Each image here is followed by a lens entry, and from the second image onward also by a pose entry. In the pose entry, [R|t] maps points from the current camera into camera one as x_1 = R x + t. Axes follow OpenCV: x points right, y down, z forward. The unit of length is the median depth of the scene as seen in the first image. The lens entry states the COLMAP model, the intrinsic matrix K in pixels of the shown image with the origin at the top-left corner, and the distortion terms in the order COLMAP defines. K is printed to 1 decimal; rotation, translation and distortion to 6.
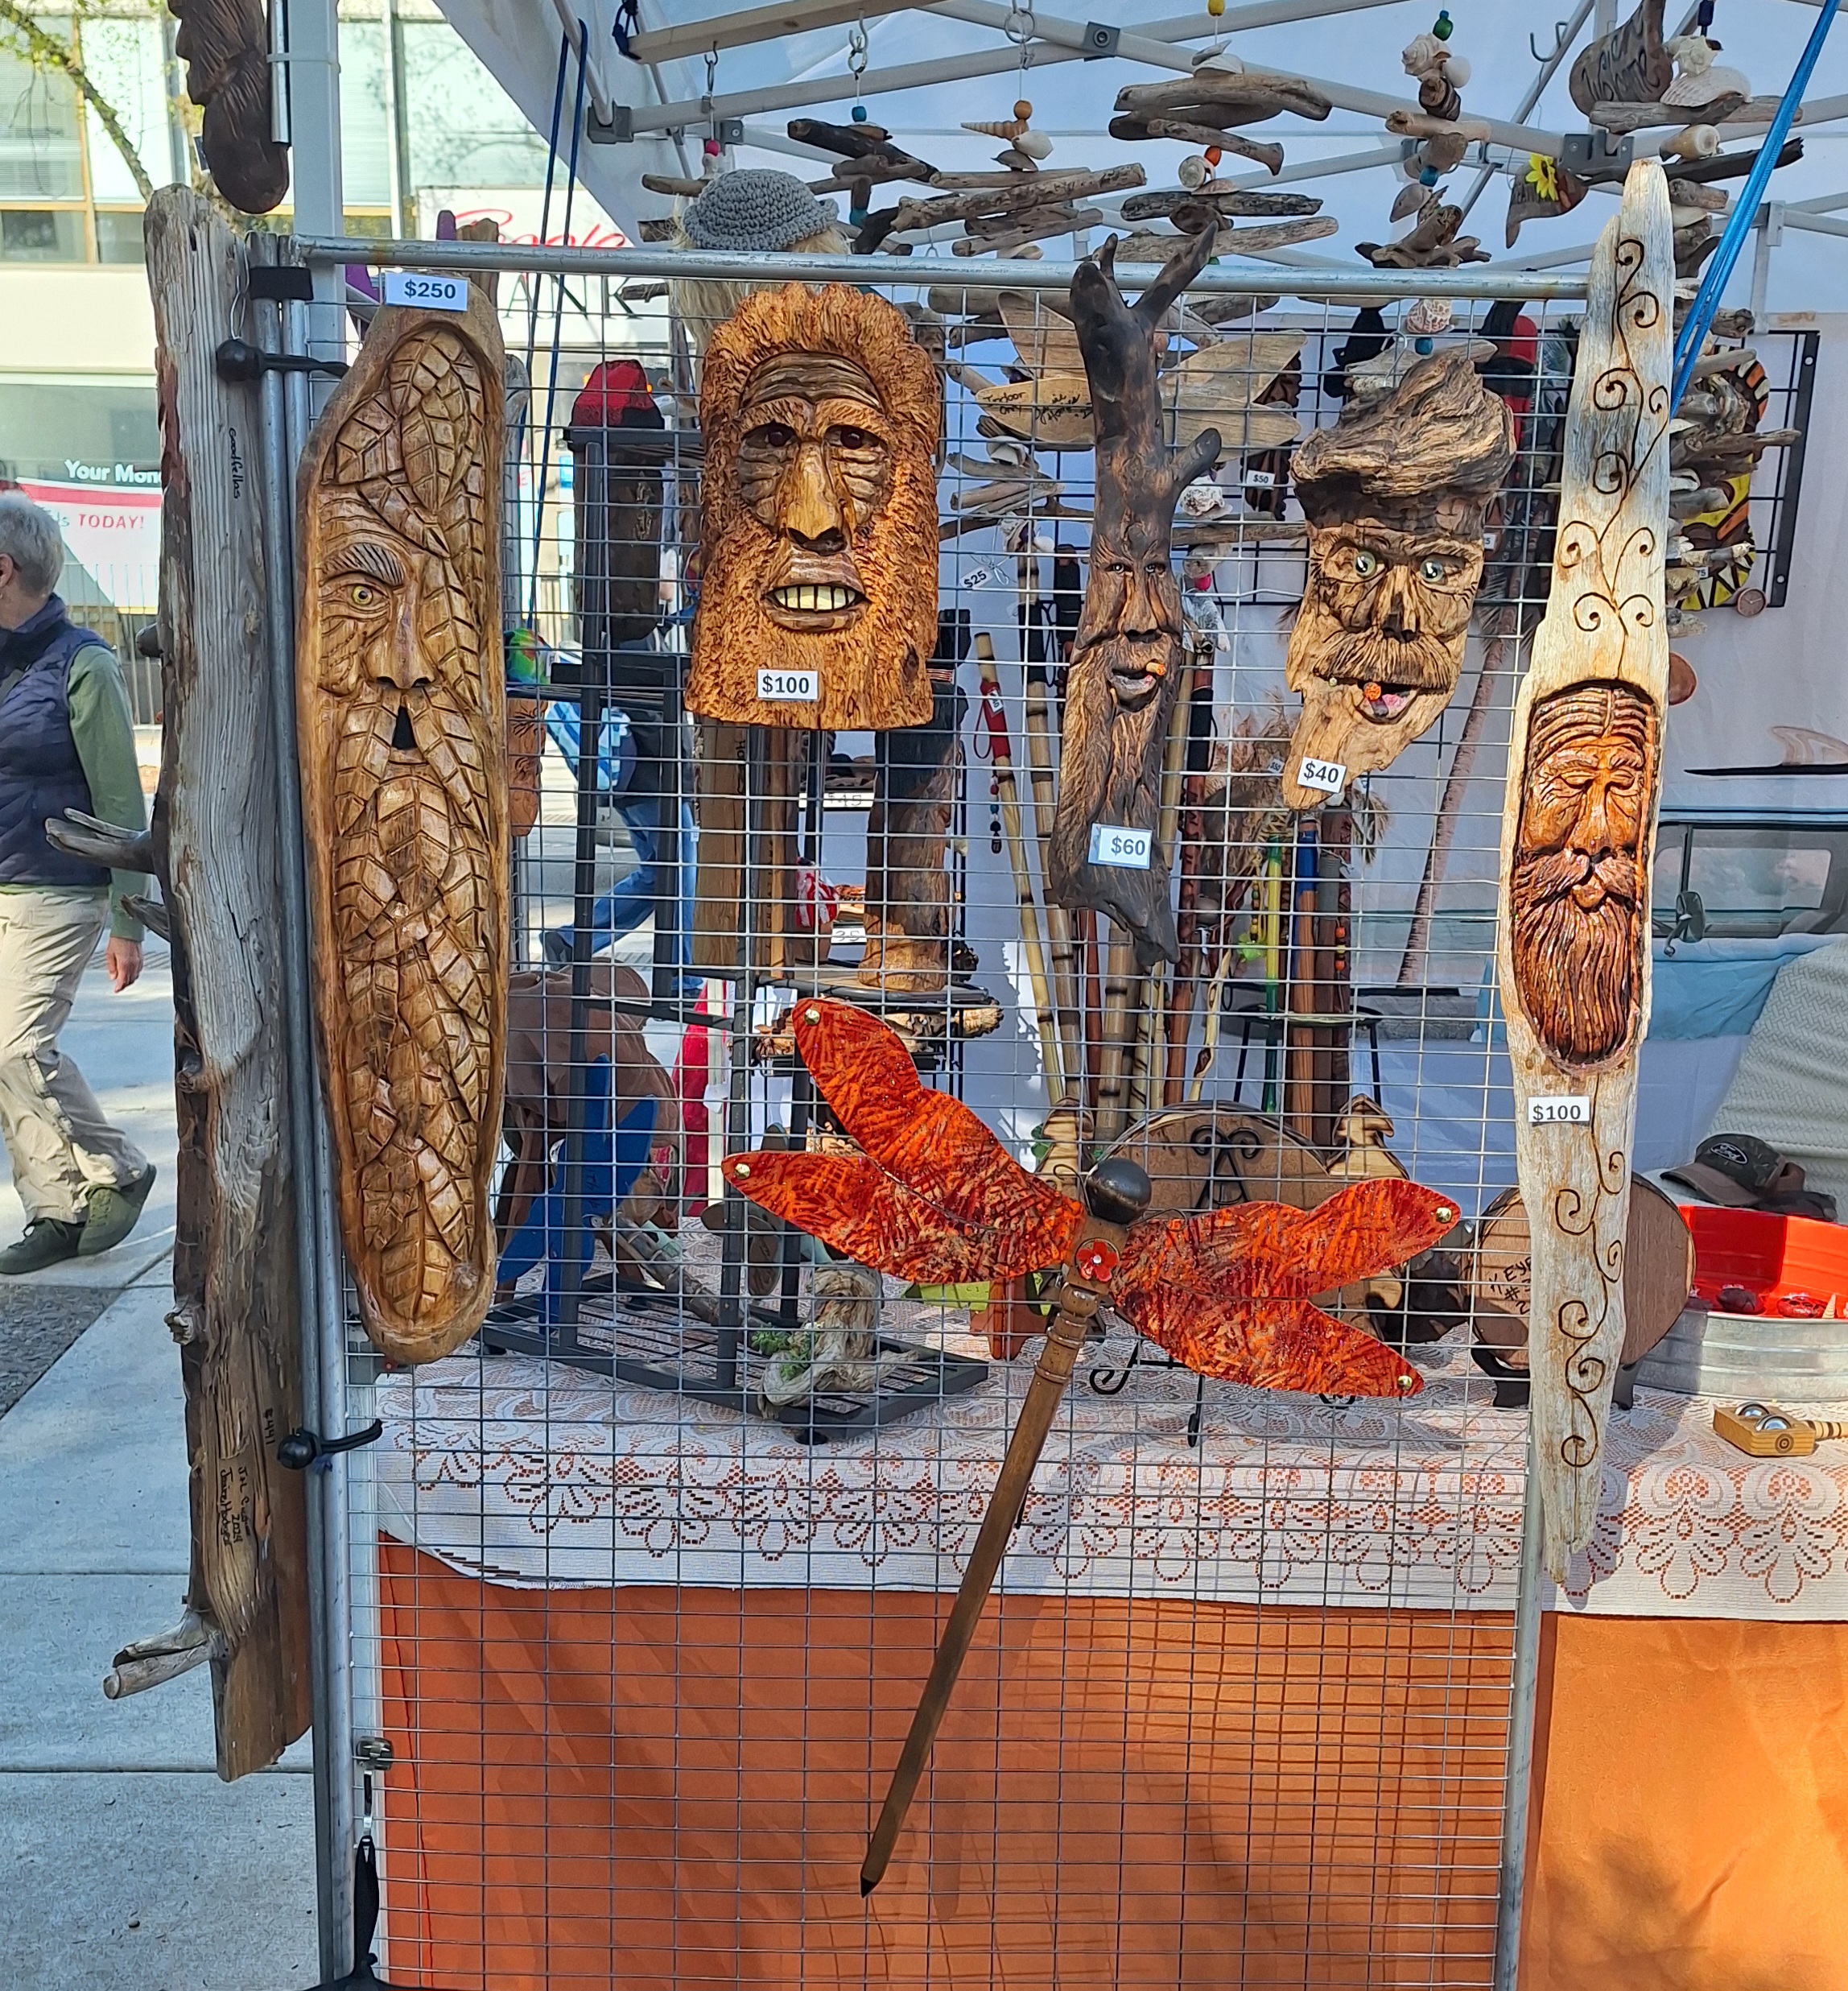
lens RADIAL K [[2035.5, 0, 921.7], [0, 2035.5, 1042.4], [0, 0, 1]] dist [0.007386, -0.012474]
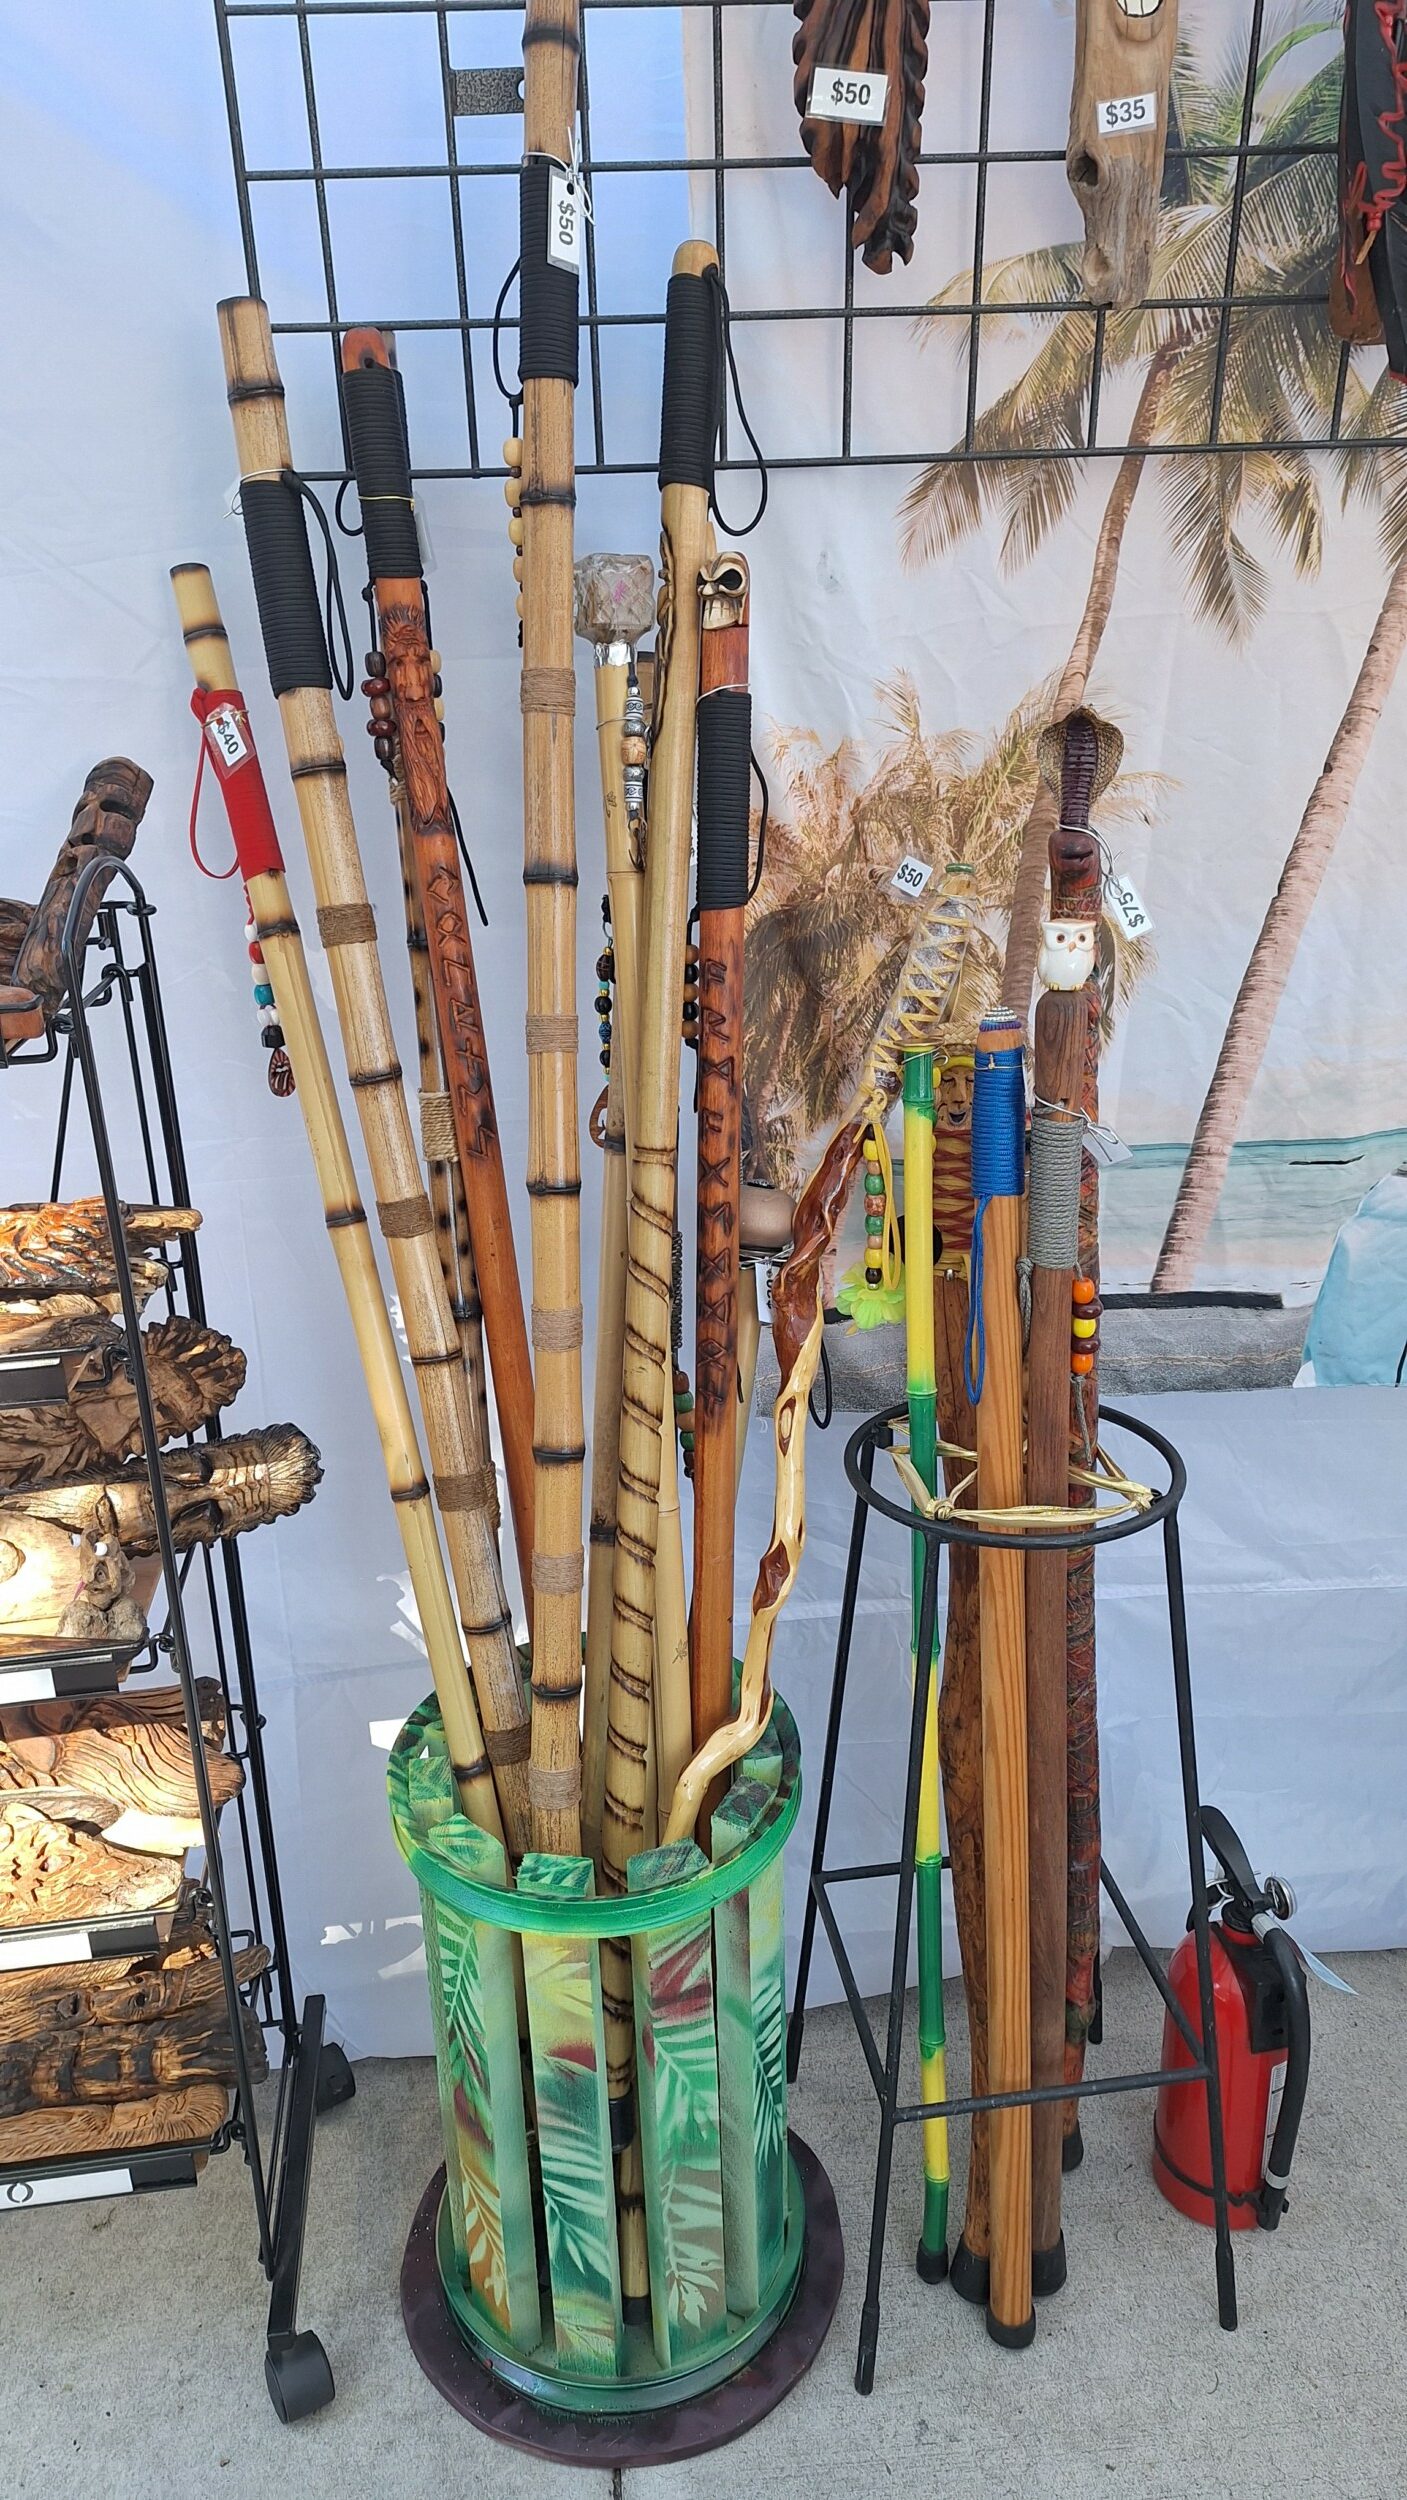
lens RADIAL K [[1623.2, 0, 703.5], [0, 1623.2, 1250.0], [0, 0, 1]] dist [-0.006320, -0.002401]
pose [[0.993985, -0.072401, 0.082172, 0.098025], [0.055663, 0.980150, 0.190283, -0.124917], [-0.094318, -0.184565, 0.978284, 0.659670]]
